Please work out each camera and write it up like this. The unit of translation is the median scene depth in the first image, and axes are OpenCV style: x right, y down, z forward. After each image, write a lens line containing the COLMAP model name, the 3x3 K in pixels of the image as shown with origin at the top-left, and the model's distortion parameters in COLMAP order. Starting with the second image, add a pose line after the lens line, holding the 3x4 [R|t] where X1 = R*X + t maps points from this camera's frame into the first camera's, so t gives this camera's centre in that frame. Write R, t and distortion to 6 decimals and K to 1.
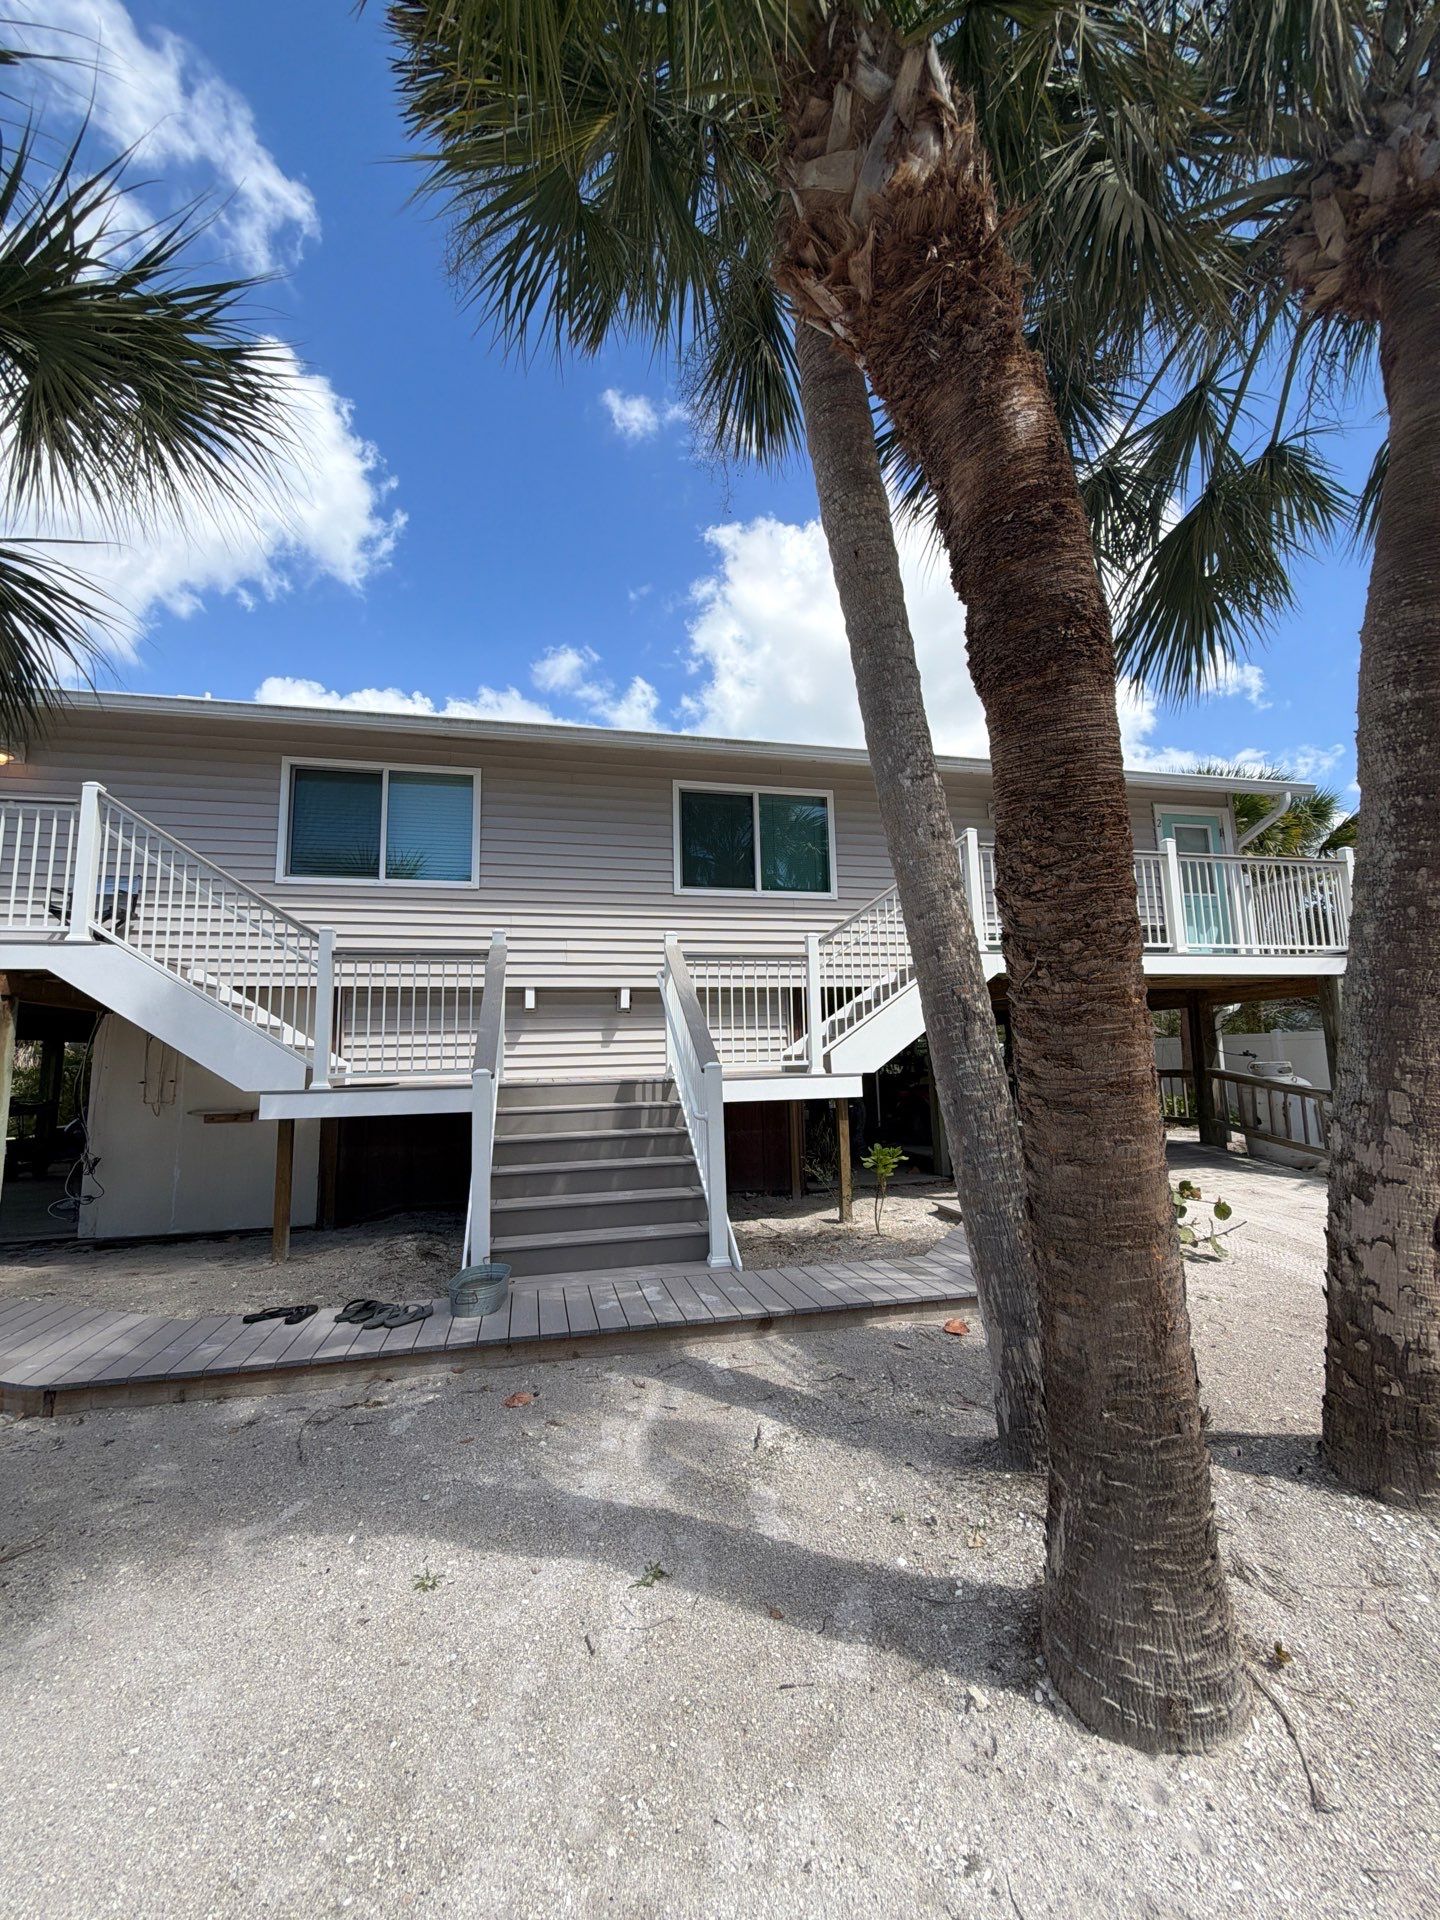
lens RADIAL K [[761.8, 0, 717.1], [0, 761.8, 959.9], [0, 0, 1]] dist [0.005423, -0.000594]
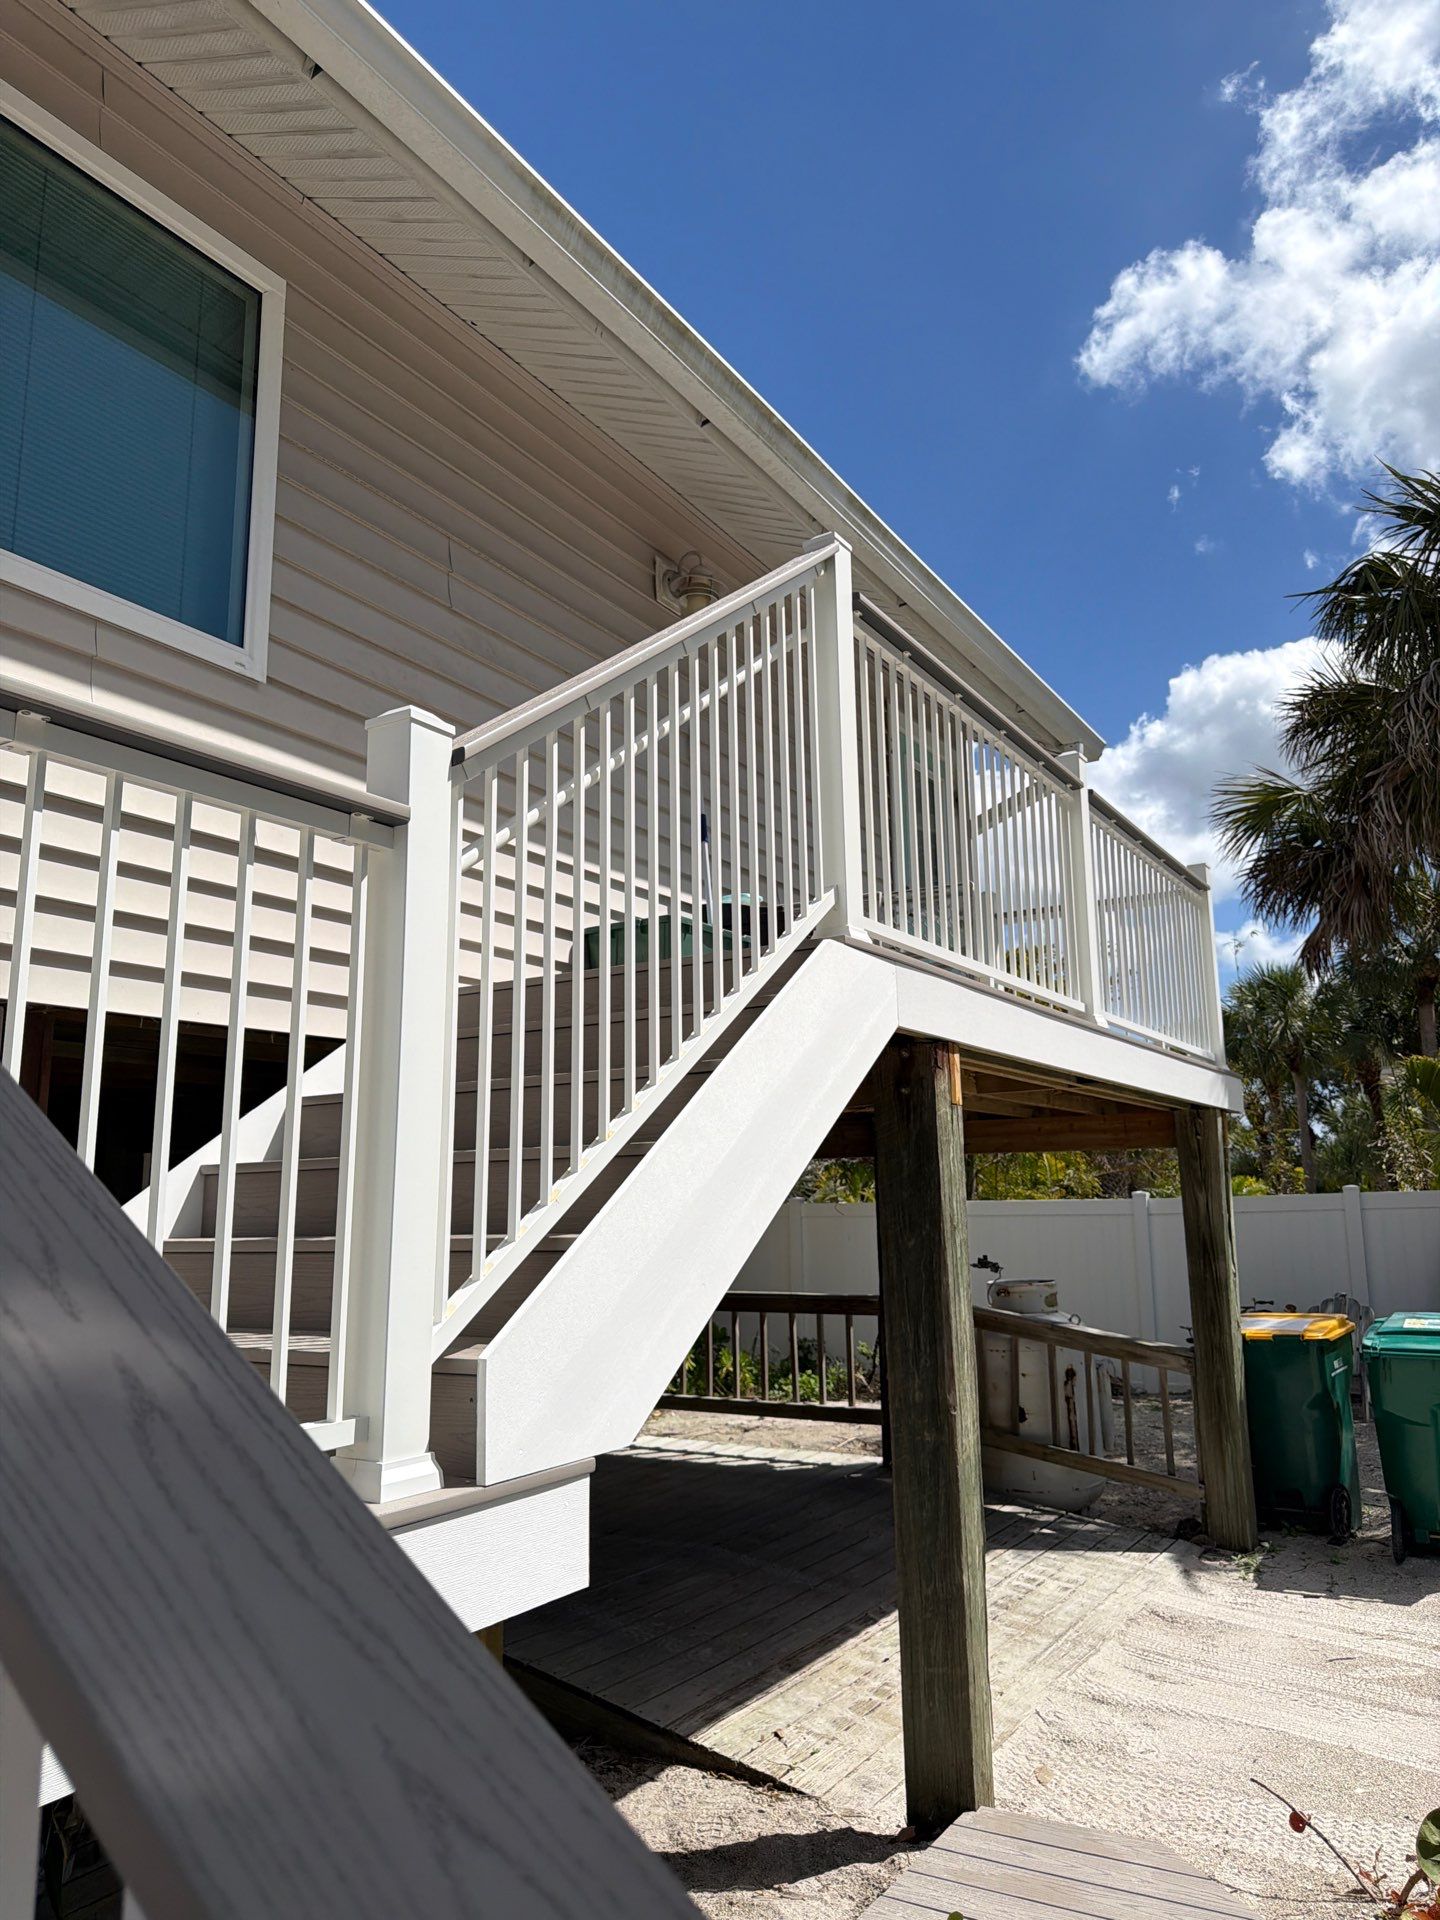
lens RADIAL K [[1350.5, 0, 725.9], [0, 1350.5, 937.0], [0, 0, 1]] dist [0.057735, -0.048550]
pose [[0.697276, 0.148788, 0.701191, -0.090961], [-0.090228, 0.988658, -0.120062, 0.098325], [-0.711102, 0.020449, 0.702792, 1.296796]]
